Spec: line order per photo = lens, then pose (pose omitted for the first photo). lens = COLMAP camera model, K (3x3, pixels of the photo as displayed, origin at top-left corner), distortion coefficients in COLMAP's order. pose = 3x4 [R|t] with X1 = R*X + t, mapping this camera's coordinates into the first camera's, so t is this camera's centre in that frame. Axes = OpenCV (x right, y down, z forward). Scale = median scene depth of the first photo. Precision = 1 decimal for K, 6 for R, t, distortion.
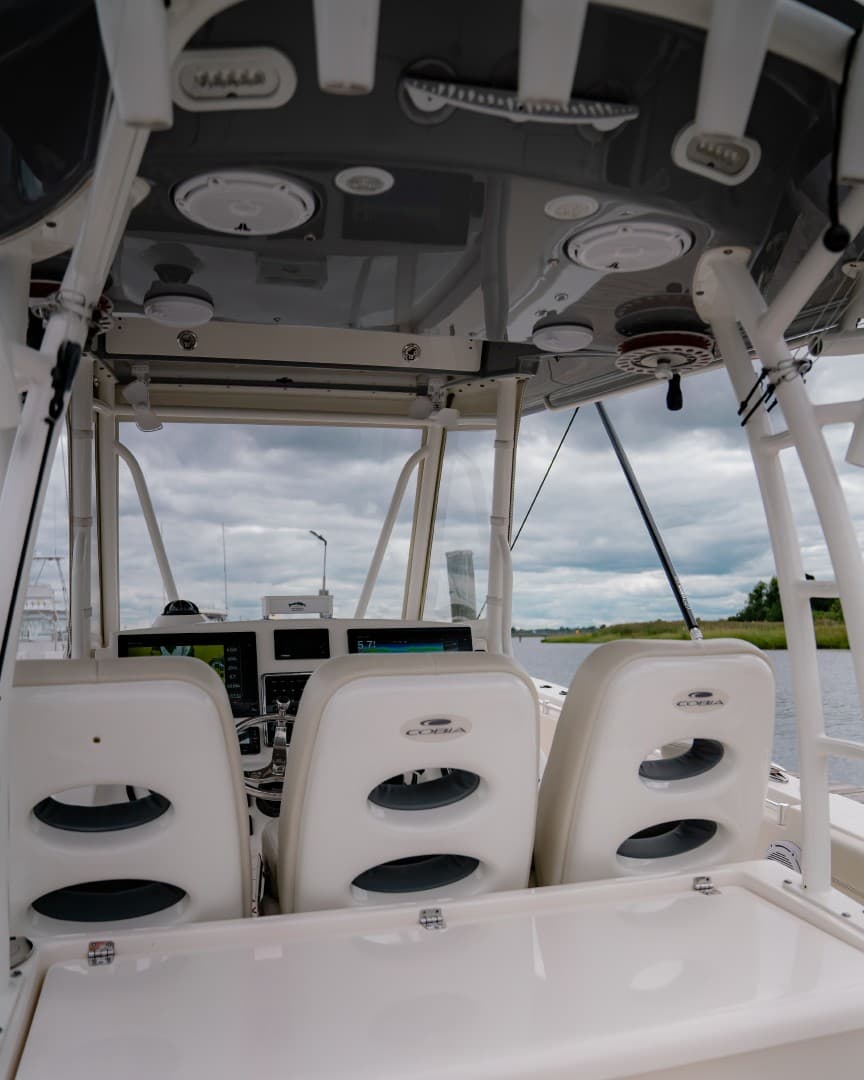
lens RADIAL K [[1030.2, 0, 432.3], [0, 1030.2, 539.0], [0, 0, 1]] dist [-0.014556, 0.000000]
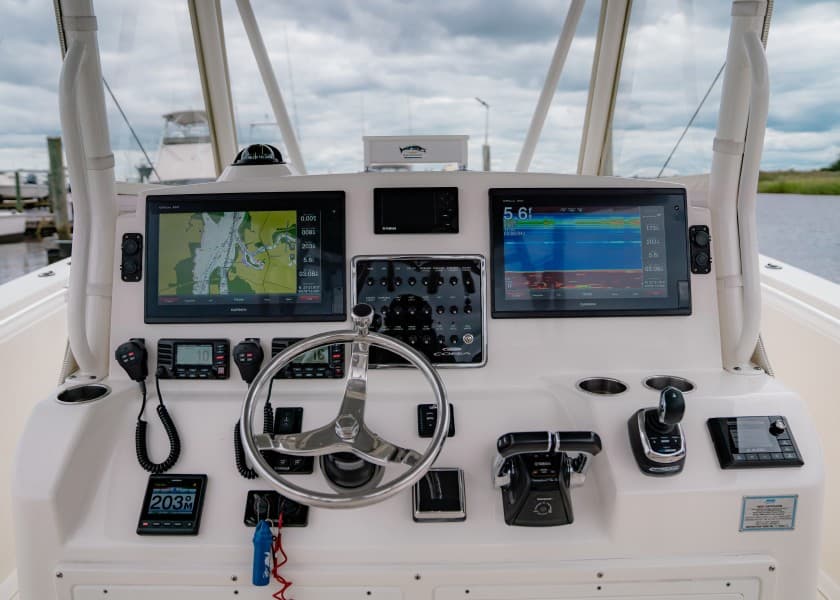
lens RADIAL K [[452.7, 0, 413.2], [0, 452.7, 292.7], [0, 0, 1]] dist [0.006384, -0.000125]
pose [[0.955198, 0.084418, -0.283673, -0.038586], [0.017533, 0.940636, 0.338964, 0.050895], [0.295448, -0.328751, 0.897013, 0.694138]]
